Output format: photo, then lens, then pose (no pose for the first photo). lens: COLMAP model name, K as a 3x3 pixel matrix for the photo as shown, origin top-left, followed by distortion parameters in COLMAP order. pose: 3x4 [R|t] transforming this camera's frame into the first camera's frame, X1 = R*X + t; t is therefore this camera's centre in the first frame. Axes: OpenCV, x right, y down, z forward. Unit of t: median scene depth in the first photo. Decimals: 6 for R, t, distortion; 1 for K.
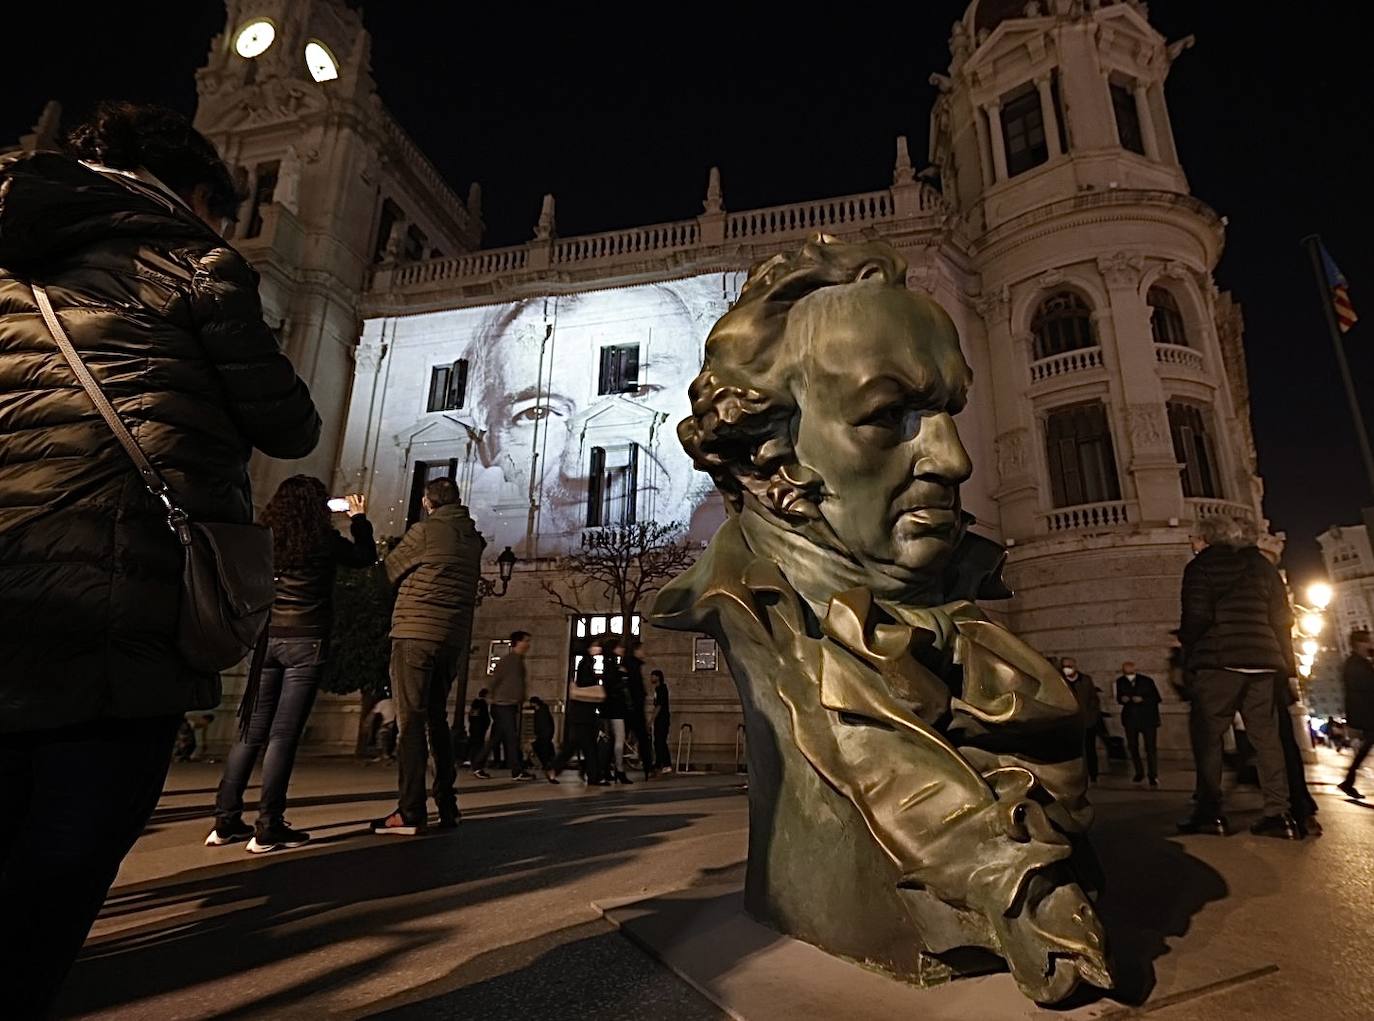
lens RADIAL K [[727.5, 0, 718.1], [0, 727.5, 517.3], [0, 0, 1]] dist [-0.000807, -0.000138]
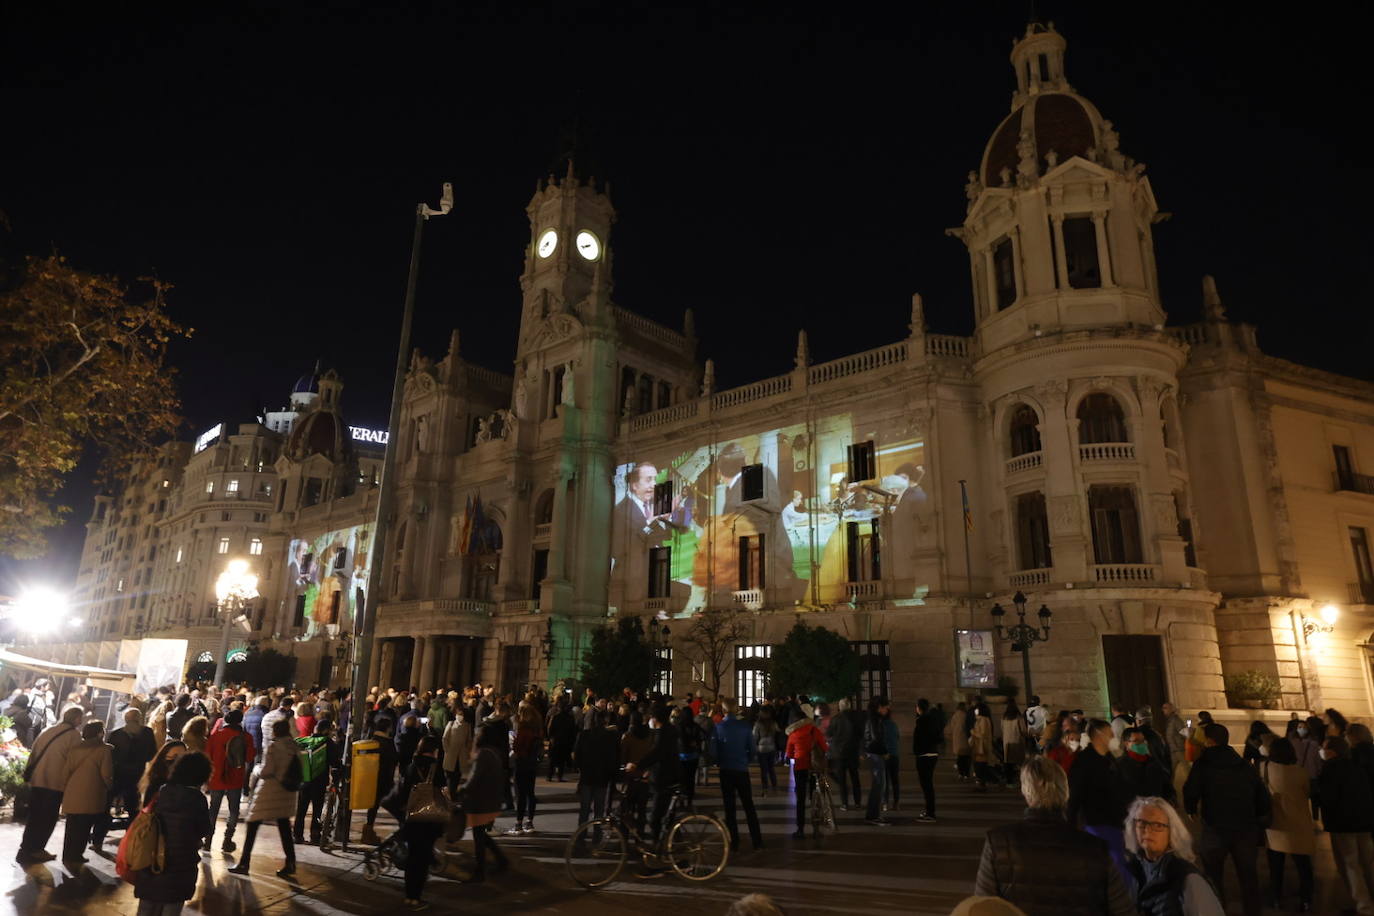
lens RADIAL K [[849.2, 0, 687.0], [0, 849.2, 458.0], [0, 0, 1]] dist [0.002422, 0.001923]
pose [[0.871216, -0.120635, -0.475846, 0.617623], [0.127796, 0.991647, -0.017420, -0.245301], [0.473973, -0.045635, 0.879356, -0.663583]]
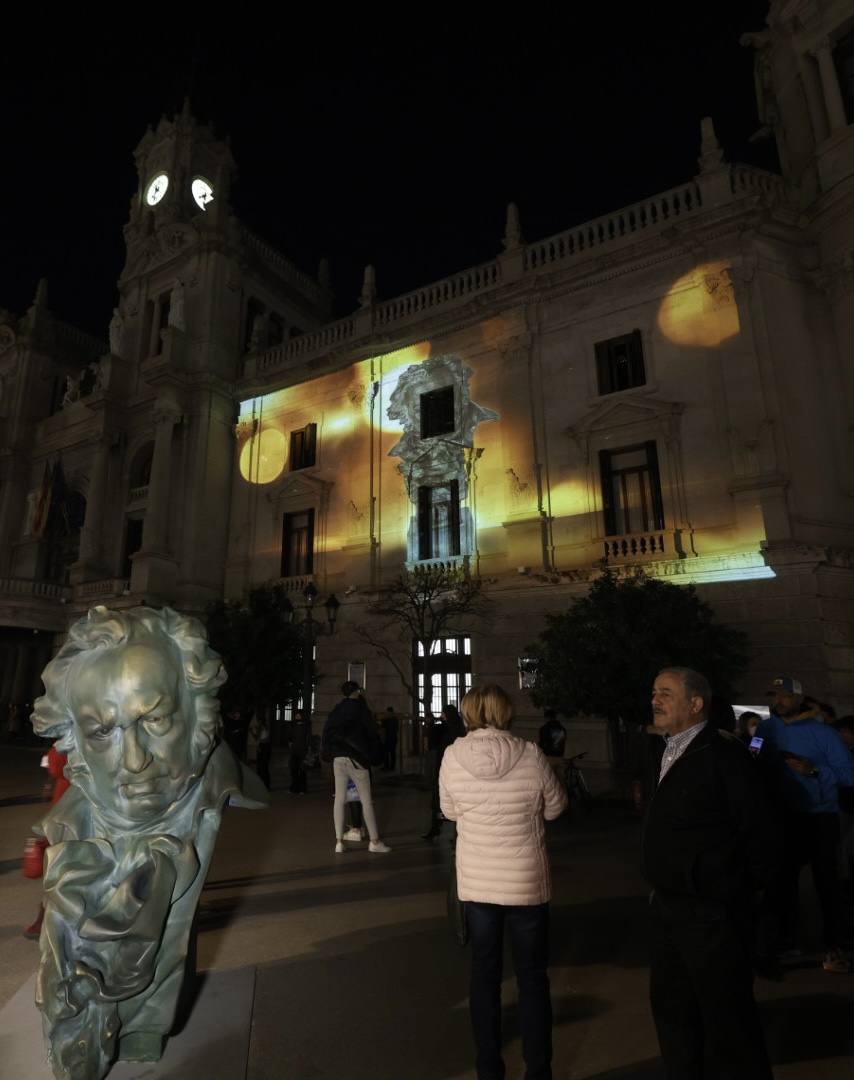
lens RADIAL K [[680.6, 0, 332.8], [0, 680.6, 530.4], [0, 0, 1]] dist [0.001424, -0.001792]
pose [[0.913732, -0.091027, -0.395989, 0.113527], [0.100214, 0.994963, 0.002526, -0.044894], [0.393764, -0.041991, 0.918252, -0.019983]]
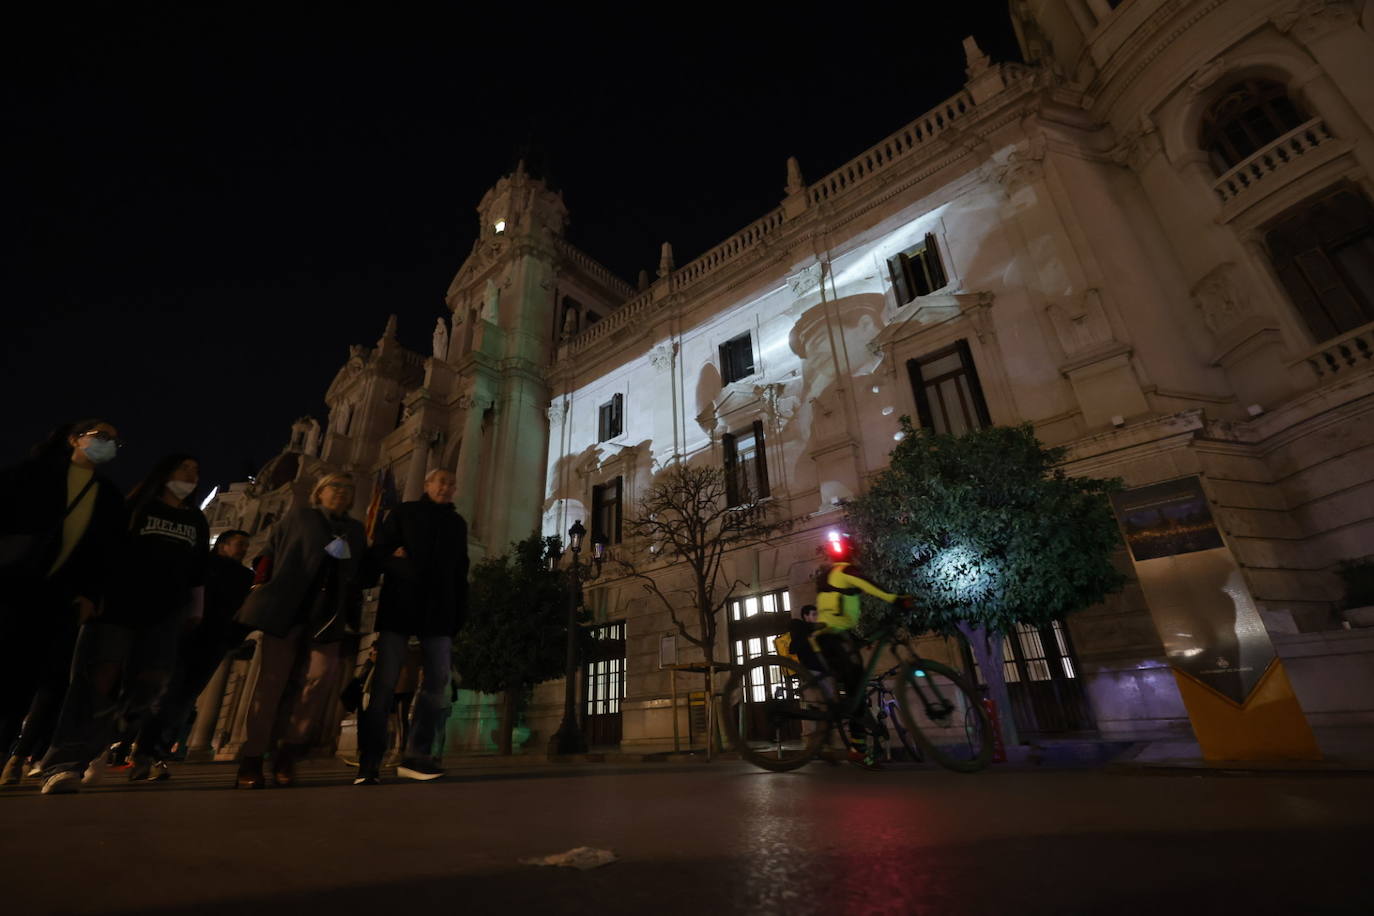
lens RADIAL K [[602.8, 0, 678.5], [0, 602.8, 448.3], [0, 0, 1]] dist [-0.000406, -0.000105]
pose [[0.881937, -0.236865, -0.407531, 0.117078], [0.171626, 0.966591, -0.190387, 0.074046], [0.439012, 0.097967, 0.893124, 0.198191]]
